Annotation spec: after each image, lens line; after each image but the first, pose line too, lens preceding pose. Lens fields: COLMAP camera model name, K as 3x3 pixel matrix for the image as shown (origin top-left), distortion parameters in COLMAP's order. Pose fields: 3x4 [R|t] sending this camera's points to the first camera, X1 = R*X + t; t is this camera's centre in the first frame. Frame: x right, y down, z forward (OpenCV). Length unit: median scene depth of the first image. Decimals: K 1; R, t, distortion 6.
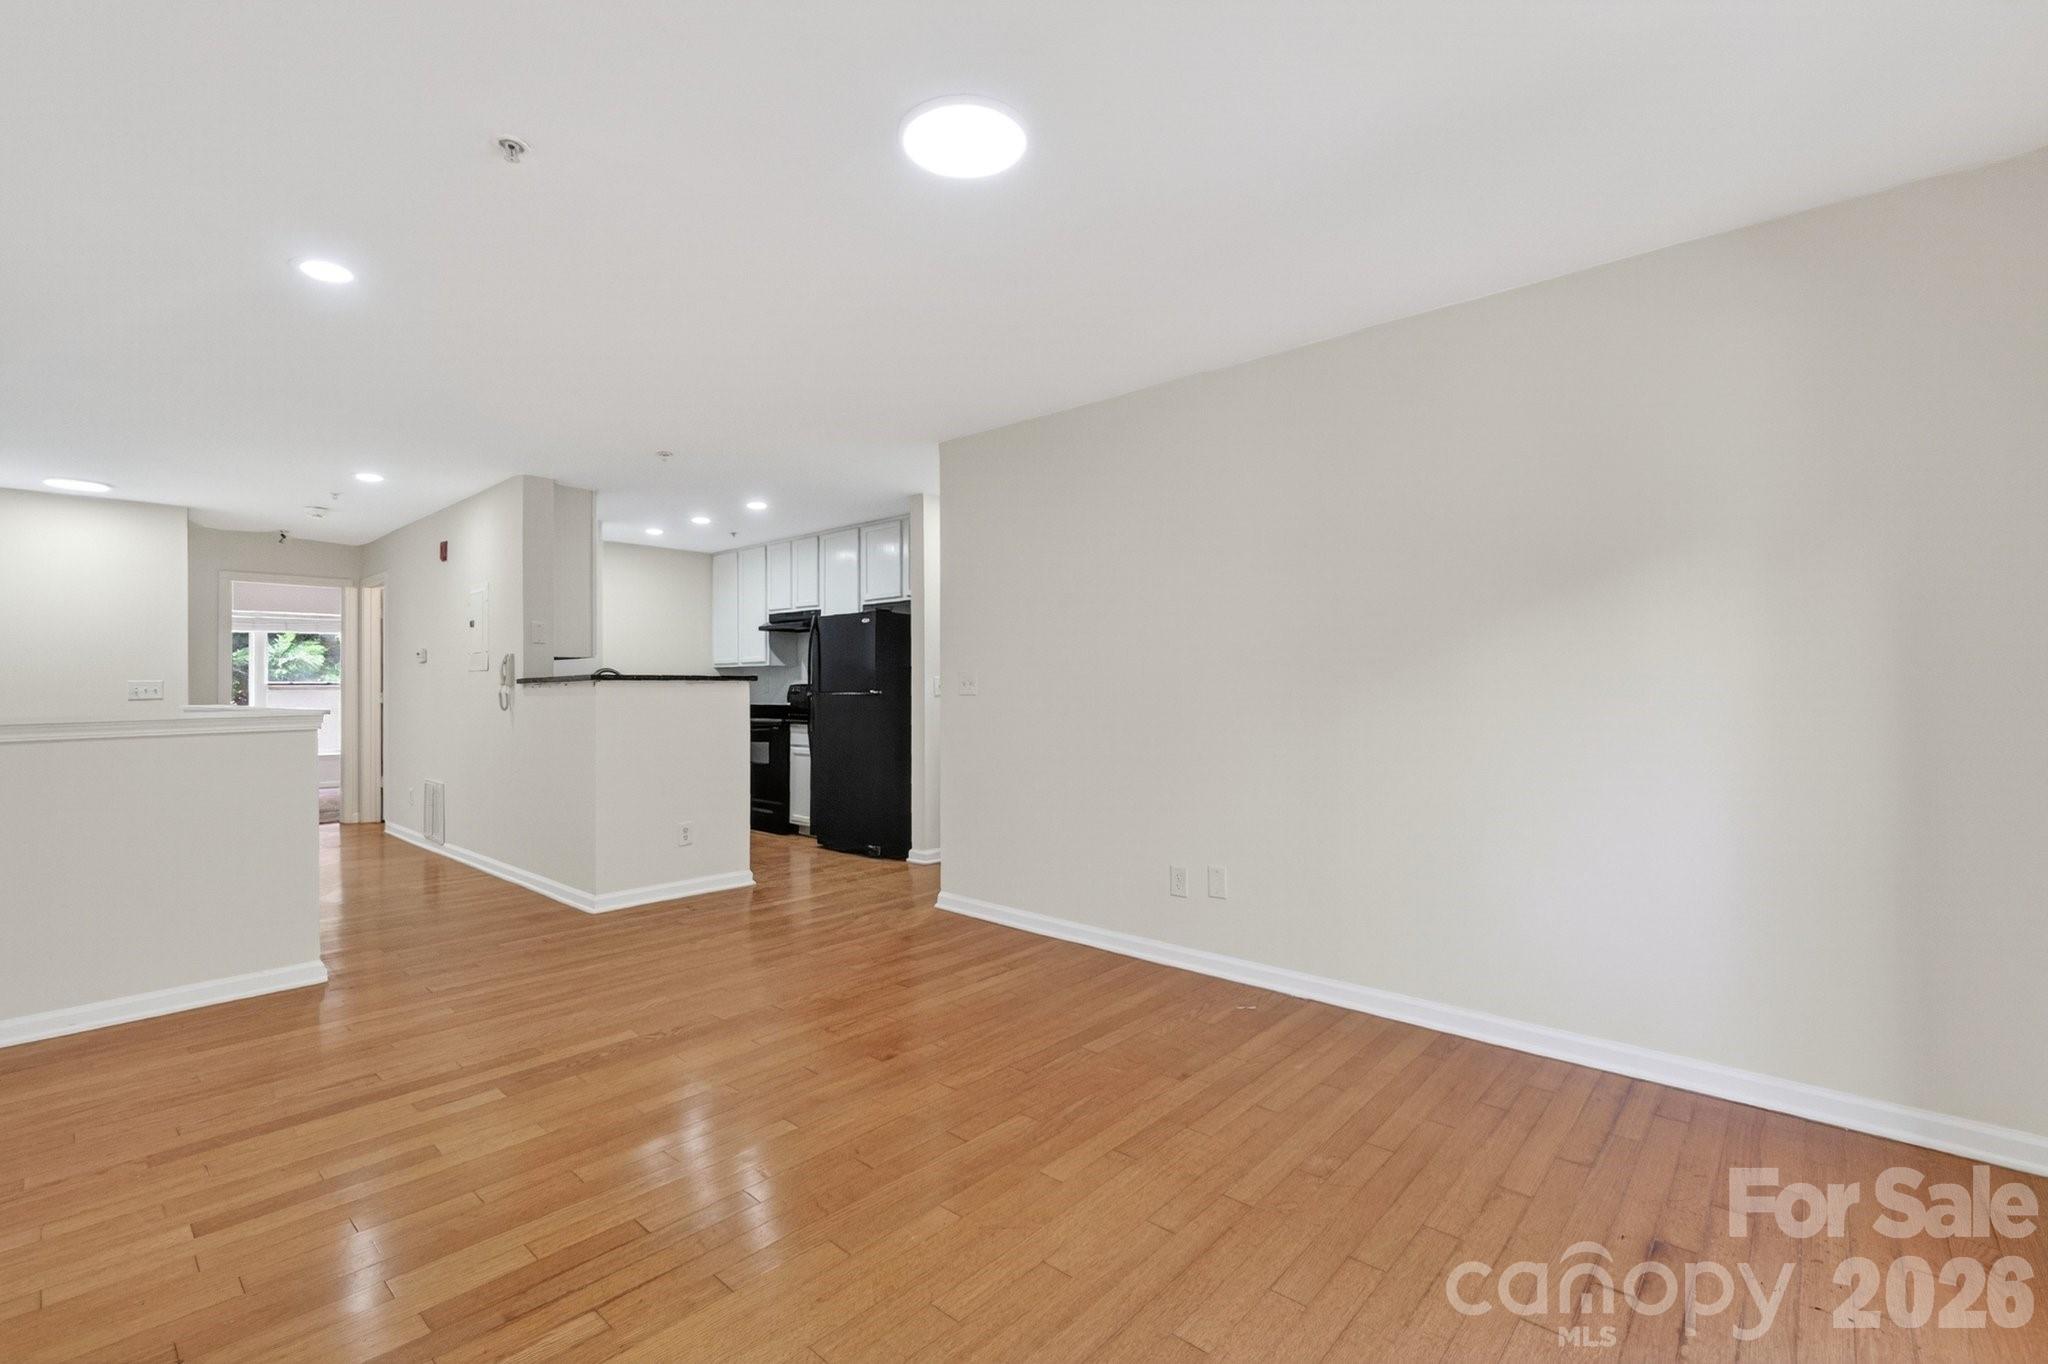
lens RADIAL K [[898.0, 0, 1001.6], [0, 898.0, 687.8], [0, 0, 1]] dist [-0.000834, -0.002331]
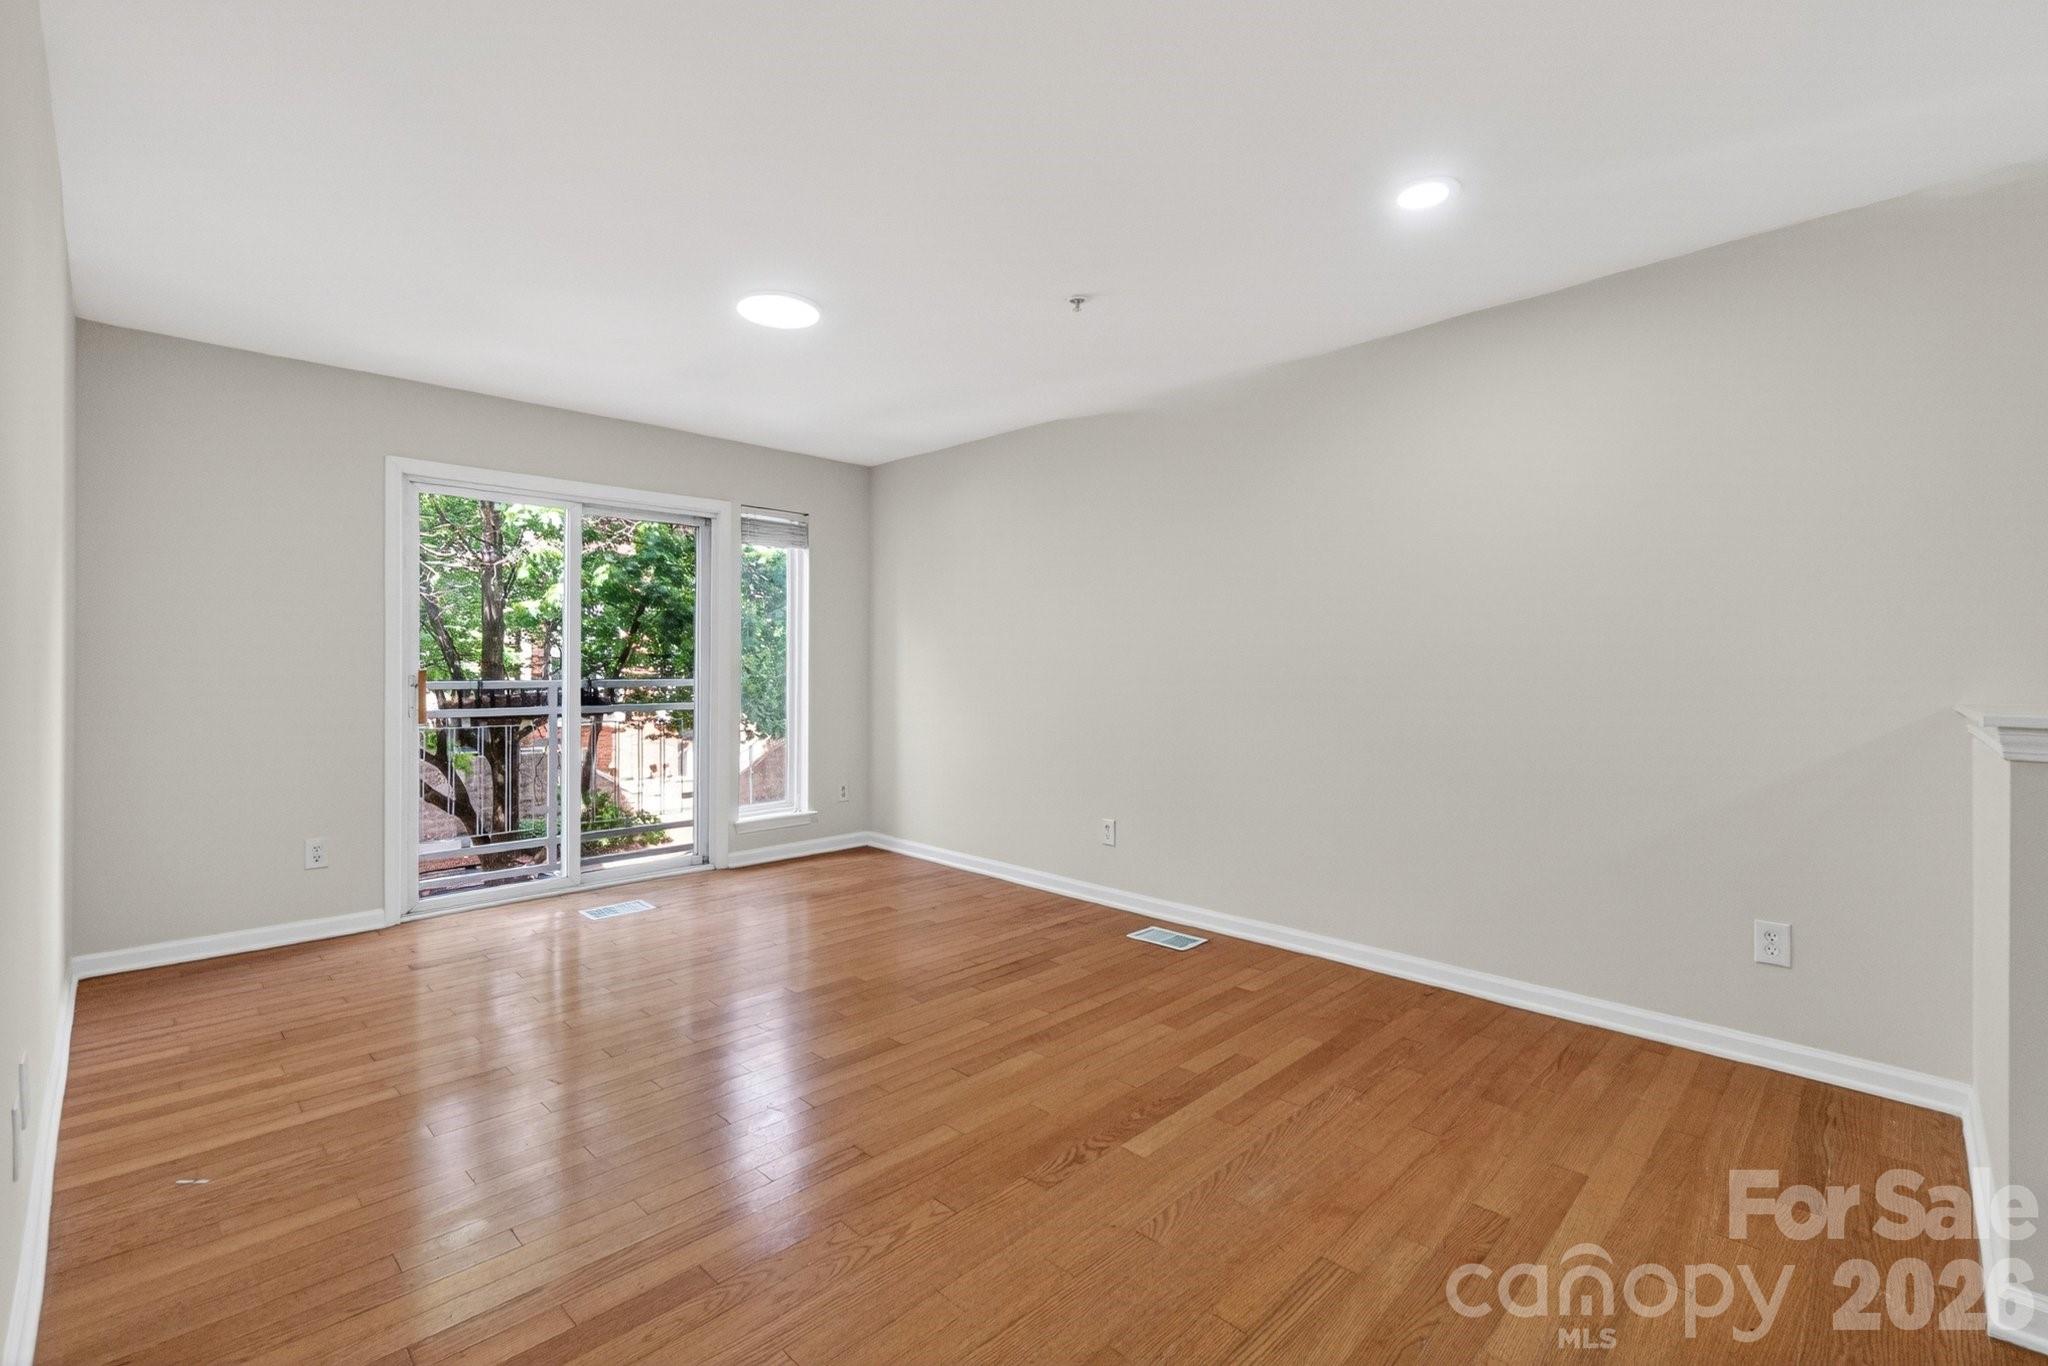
lens RADIAL K [[898.0, 0, 1000.9], [0, 898.0, 667.1], [0, 0, 1]] dist [-0.000834, -0.002331]
pose [[-0.998844, 0.002762, 0.047984, -0.347928], [0.003039, 0.999979, 0.005708, -0.001892], [-0.047968, 0.005847, -0.998832, 1.757233]]
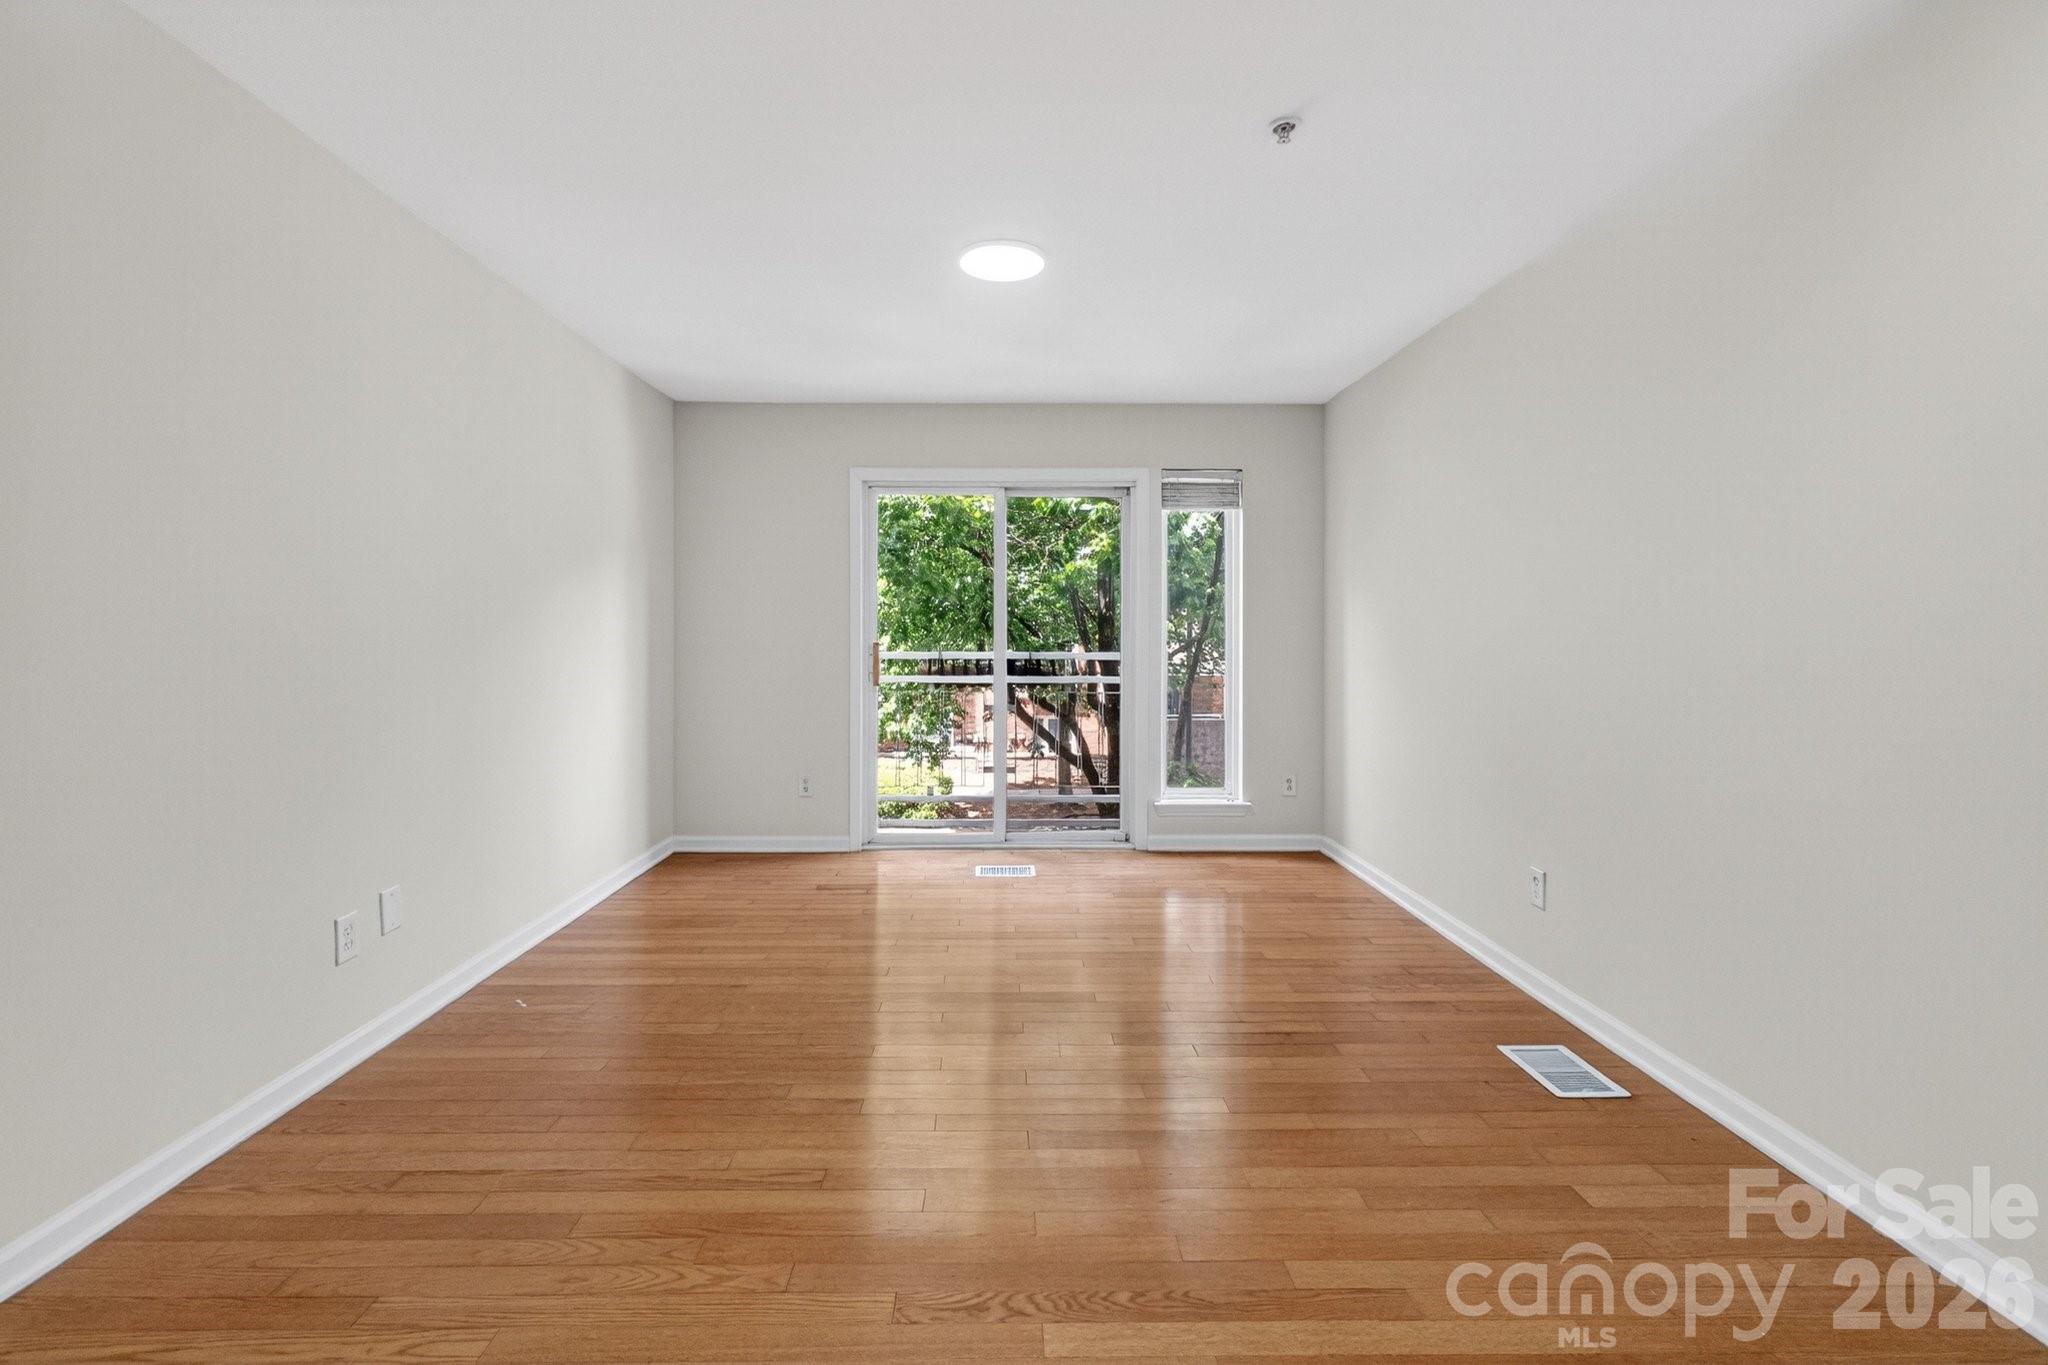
lens RADIAL K [[898.0, 0, 1013.0], [0, 898.0, 653.1], [0, 0, 1]] dist [-0.000834, -0.002331]
pose [[-0.687341, -0.011986, 0.726236, -0.773107], [0.003891, 0.999789, 0.020183, -0.005871], [-0.726325, 0.016699, -0.687149, 1.383815]]
